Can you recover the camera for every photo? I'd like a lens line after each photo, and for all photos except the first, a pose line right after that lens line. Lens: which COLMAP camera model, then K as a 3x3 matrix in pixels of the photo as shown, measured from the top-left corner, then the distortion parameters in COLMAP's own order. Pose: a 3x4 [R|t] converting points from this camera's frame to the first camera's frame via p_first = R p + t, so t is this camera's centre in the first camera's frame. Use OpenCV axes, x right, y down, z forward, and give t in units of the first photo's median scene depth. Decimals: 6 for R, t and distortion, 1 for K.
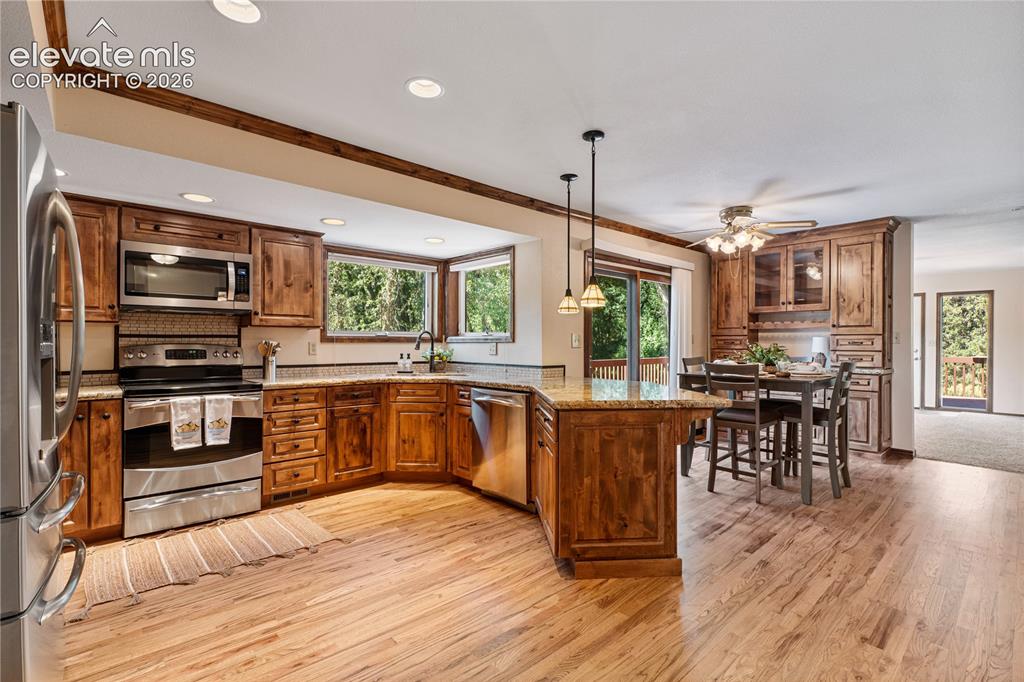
lens RADIAL K [[471.9, 0, 497.7], [0, 471.9, 344.0], [0, 0, 1]] dist [-0.009617, 0.000258]
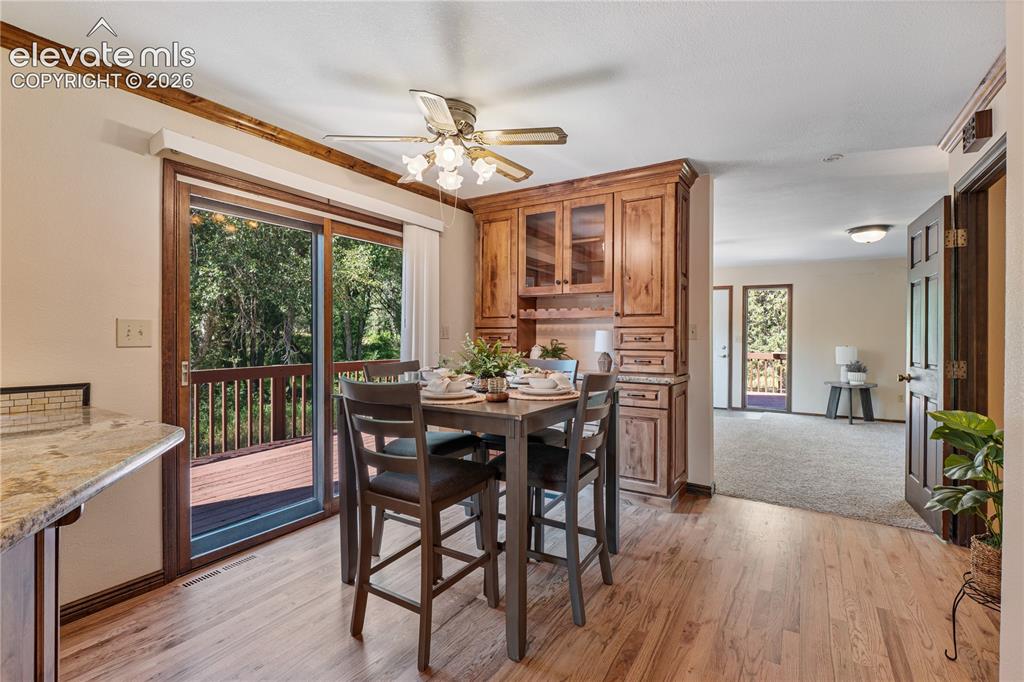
lens RADIAL K [[471.9, 0, 502.7], [0, 471.9, 337.9], [0, 0, 1]] dist [-0.009617, 0.000258]
pose [[0.962107, 0.003663, 0.272648, 0.448841], [-0.002877, 0.999990, -0.003282, -0.001114], [-0.272658, 0.002373, 0.962108, 0.459339]]
